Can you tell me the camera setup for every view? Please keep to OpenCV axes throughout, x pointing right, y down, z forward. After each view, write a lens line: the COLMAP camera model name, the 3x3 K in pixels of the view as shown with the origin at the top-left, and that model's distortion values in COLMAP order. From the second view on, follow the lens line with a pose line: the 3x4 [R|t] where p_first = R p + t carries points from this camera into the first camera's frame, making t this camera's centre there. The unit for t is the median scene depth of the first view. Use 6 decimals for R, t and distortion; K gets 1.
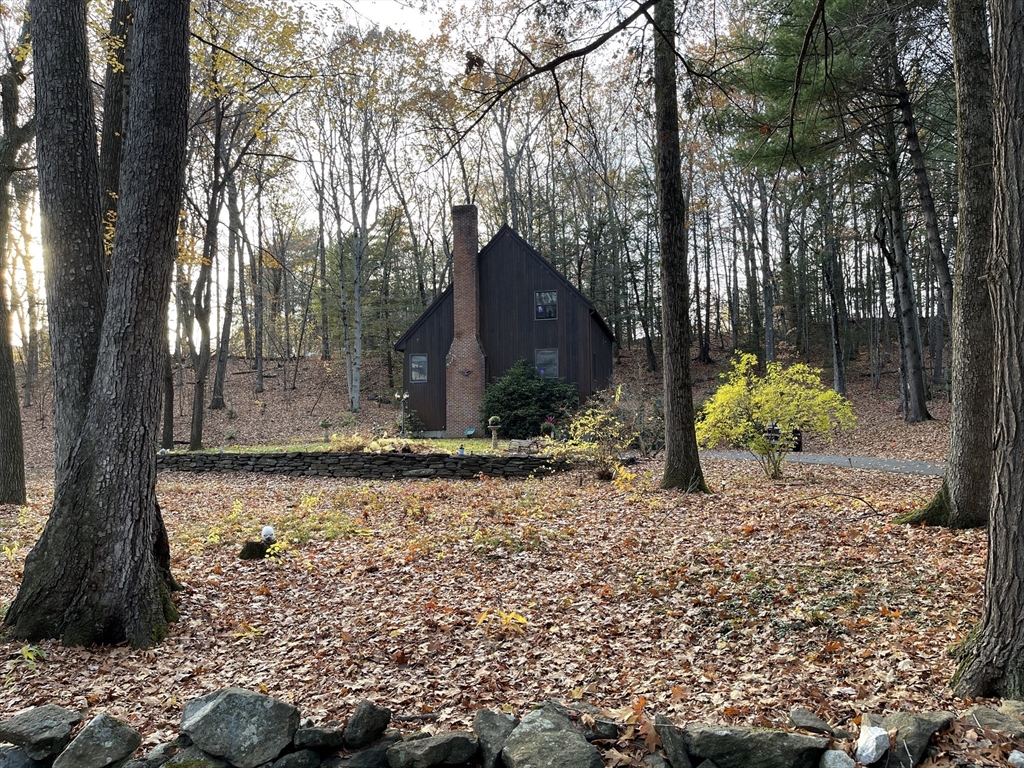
lens RADIAL K [[768.0, 0, 519.7], [0, 768.0, 381.1], [0, 0, 1]] dist [0.061687, -0.086433]
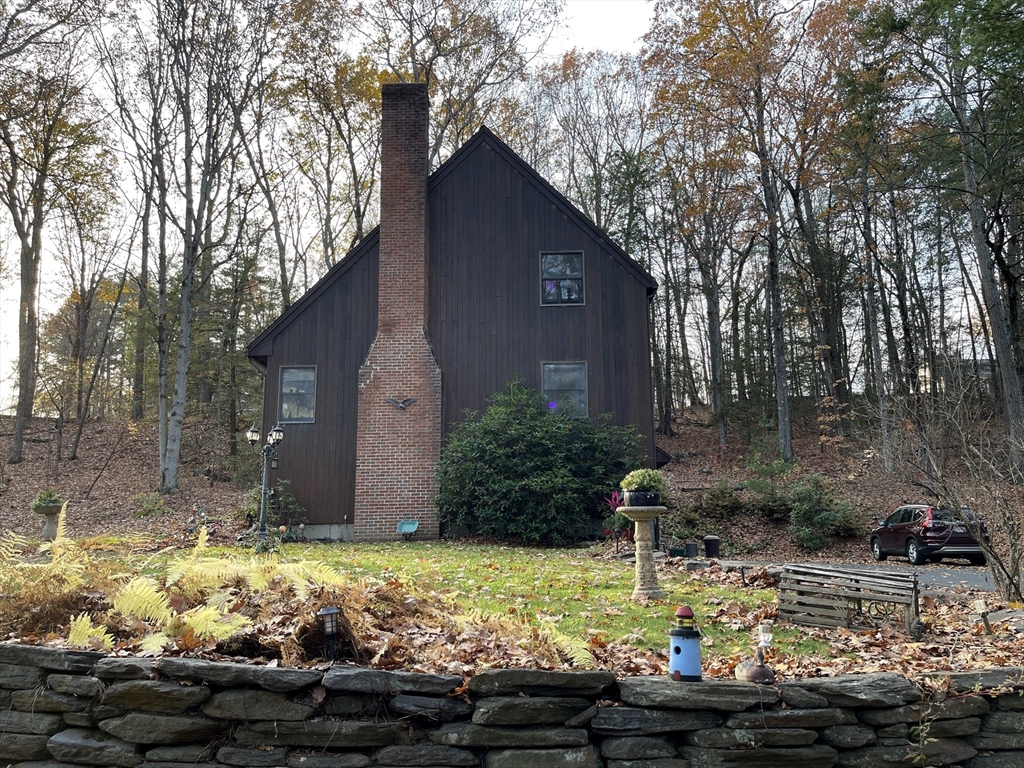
lens RADIAL K [[768.0, 0, 519.7], [0, 768.0, 381.1], [0, 0, 1]] dist [0.061687, -0.086433]
pose [[0.982020, 0.038135, 0.184883, -0.088178], [-0.015591, 0.992421, -0.121888, 0.034093], [-0.188130, 0.116813, 0.975173, 0.520143]]
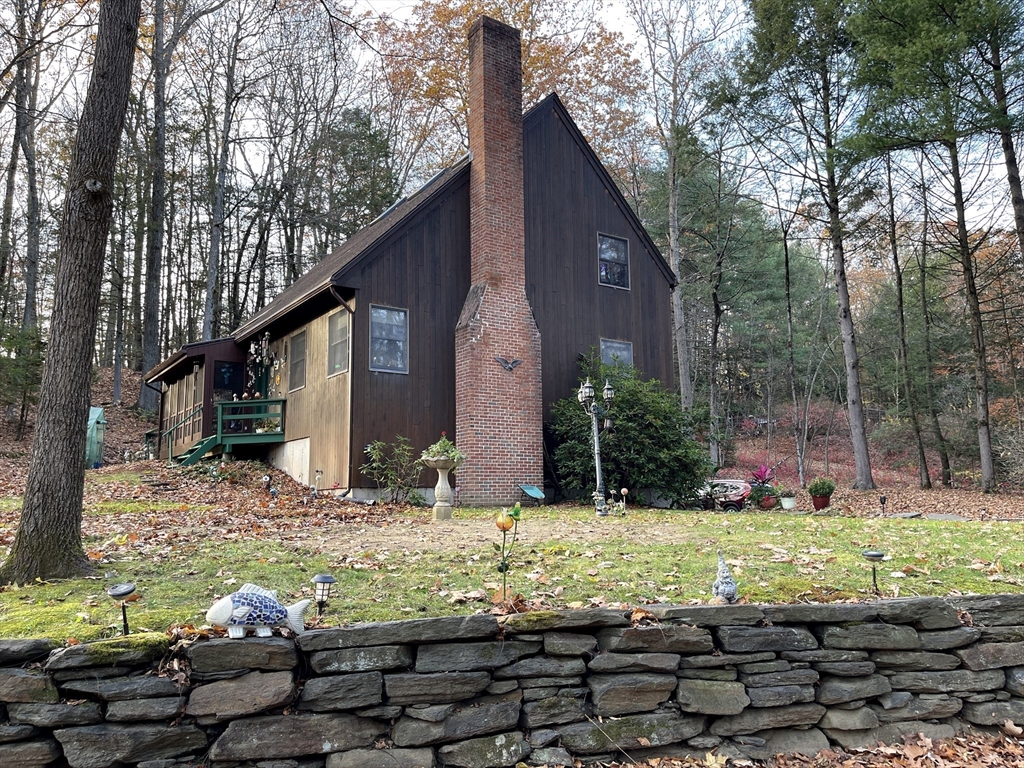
lens RADIAL K [[768.0, 0, 519.7], [0, 768.0, 381.1], [0, 0, 1]] dist [0.061687, -0.086433]
pose [[0.678629, 0.119203, 0.724744, -0.406636], [-0.057823, 0.992350, -0.109074, 0.050836], [-0.732201, 0.032114, 0.680331, 0.691944]]
